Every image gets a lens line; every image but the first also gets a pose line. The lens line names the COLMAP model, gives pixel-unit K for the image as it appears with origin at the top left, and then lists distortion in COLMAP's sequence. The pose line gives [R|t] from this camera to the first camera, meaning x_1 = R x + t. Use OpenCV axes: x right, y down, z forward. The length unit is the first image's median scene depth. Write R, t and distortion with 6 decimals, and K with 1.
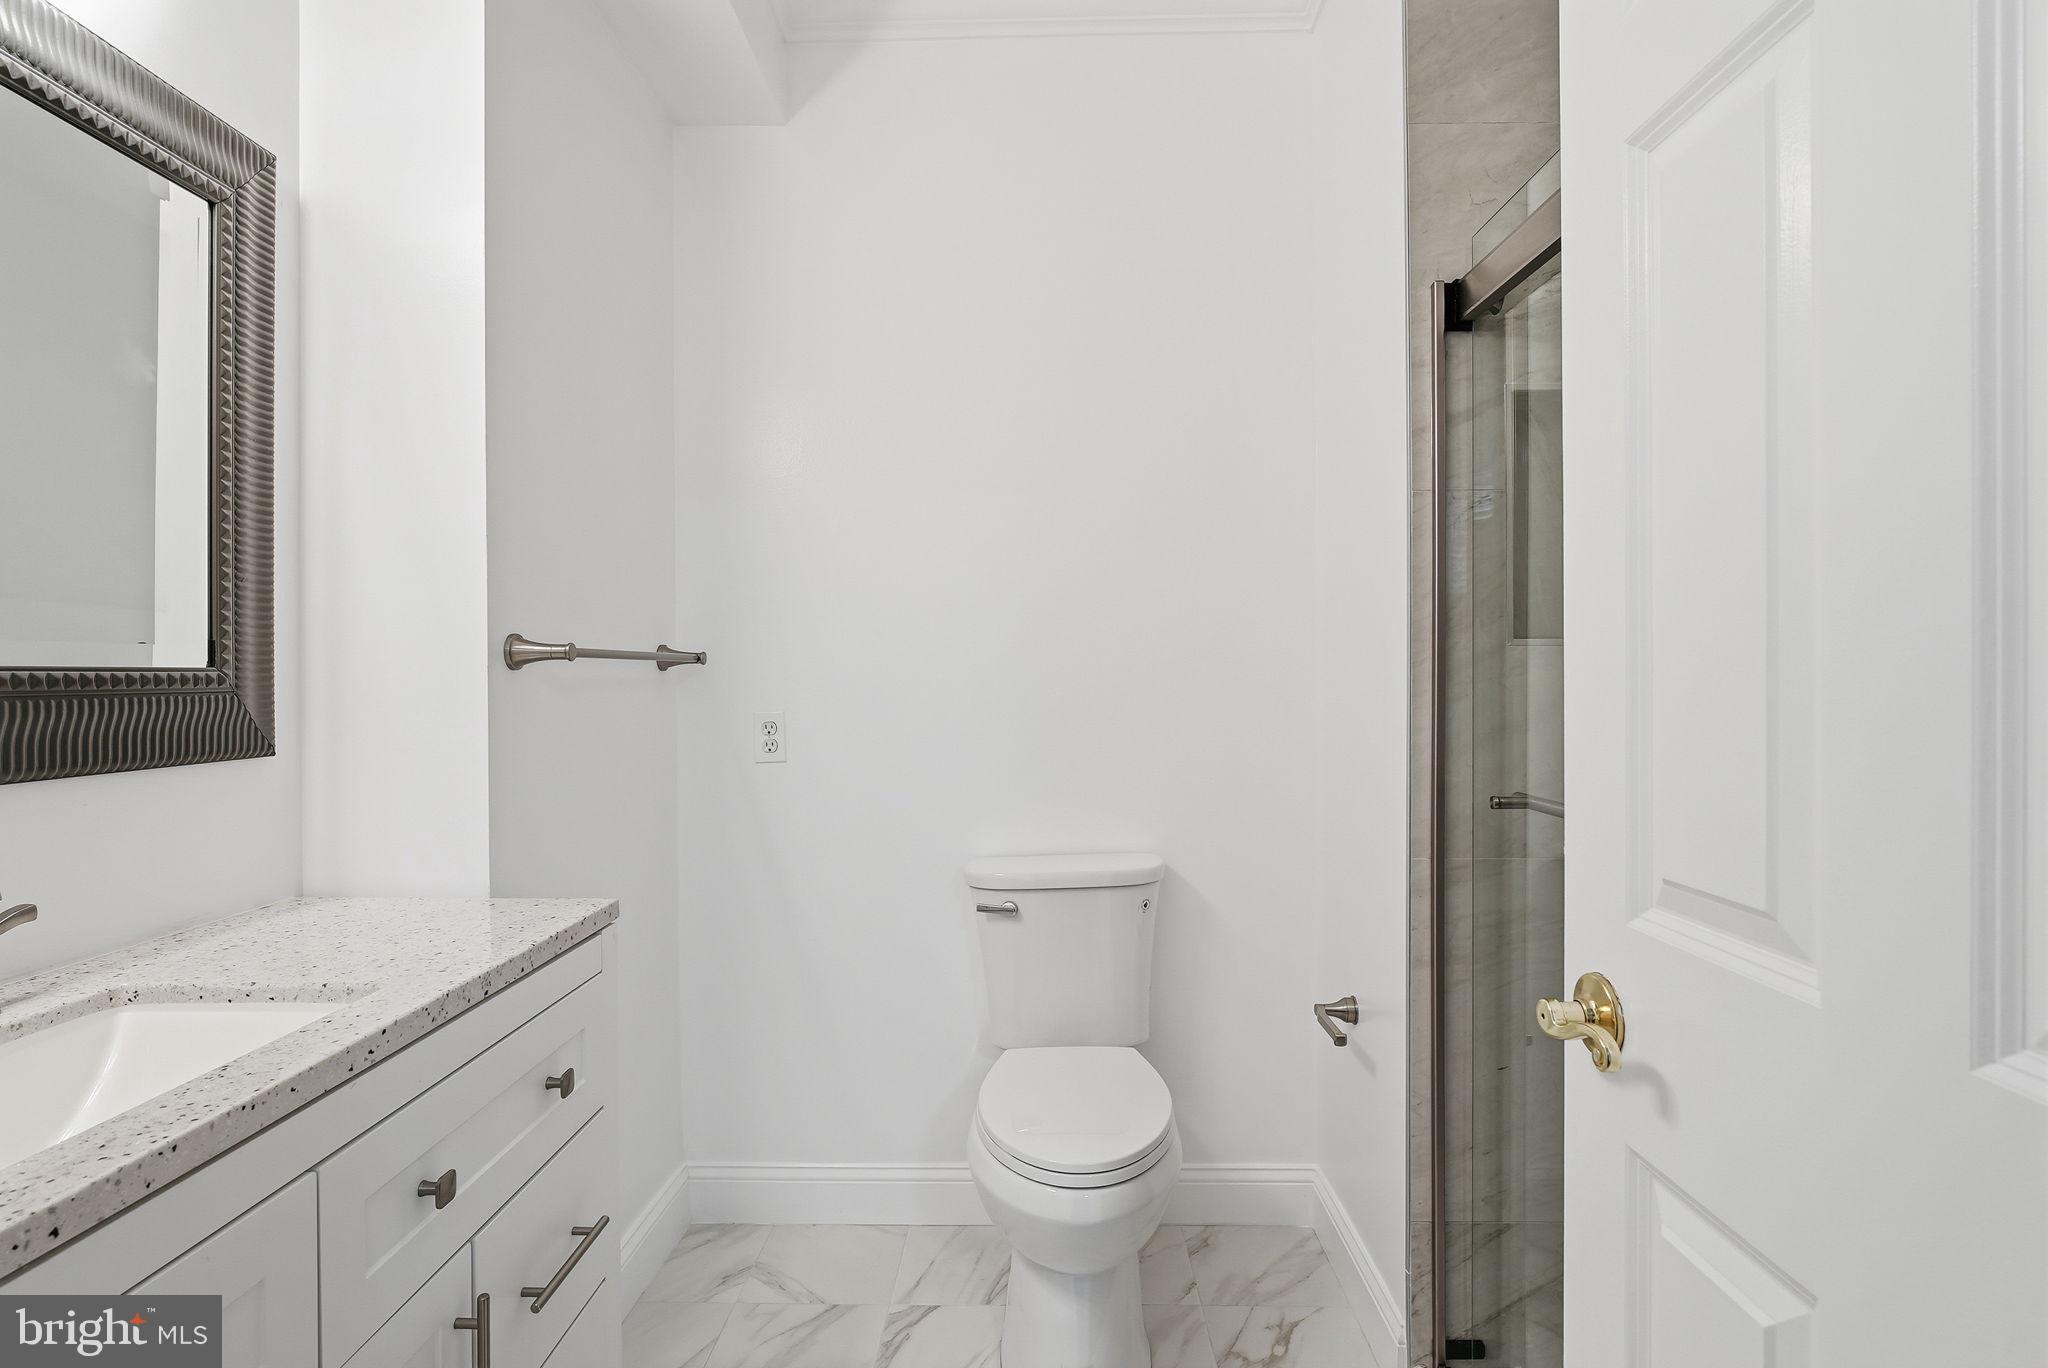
lens RADIAL K [[974.1, 0, 1024.0], [0, 974.1, 684.0], [0, 0, 1]] dist [-0.000964, 0.000045]
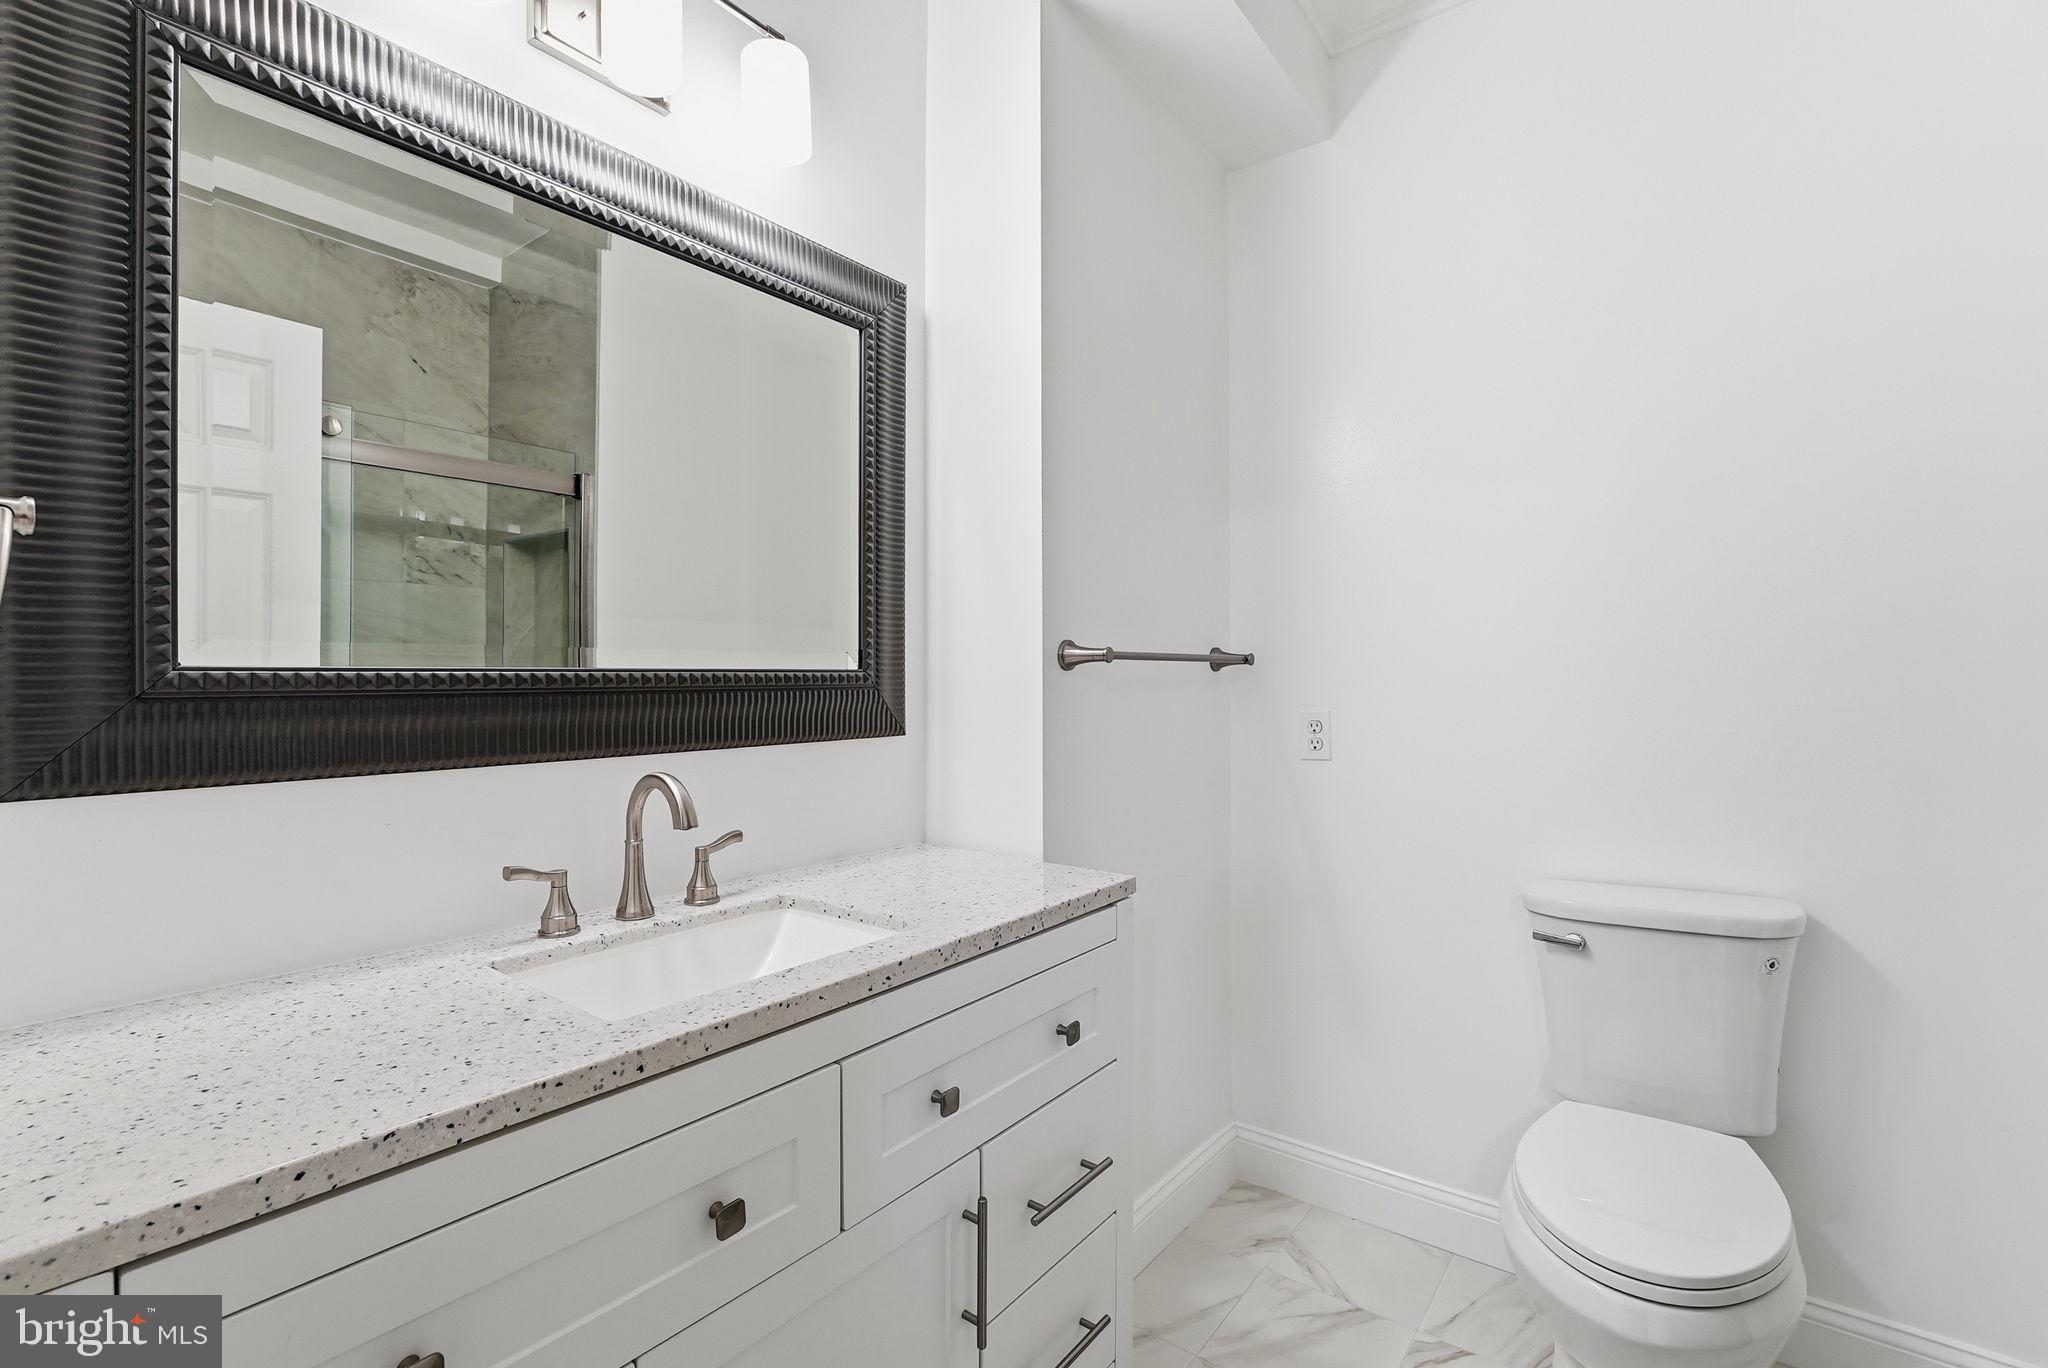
lens RADIAL K [[891.1, 0, 1029.9], [0, 891.1, 687.1], [0, 0, 1]] dist [-0.012630, -0.007161]
pose [[0.811162, 0.007845, -0.584769, 0.089582], [-0.005390, 0.999968, 0.005938, -0.000793], [0.584797, -0.001665, 0.811178, 0.120918]]
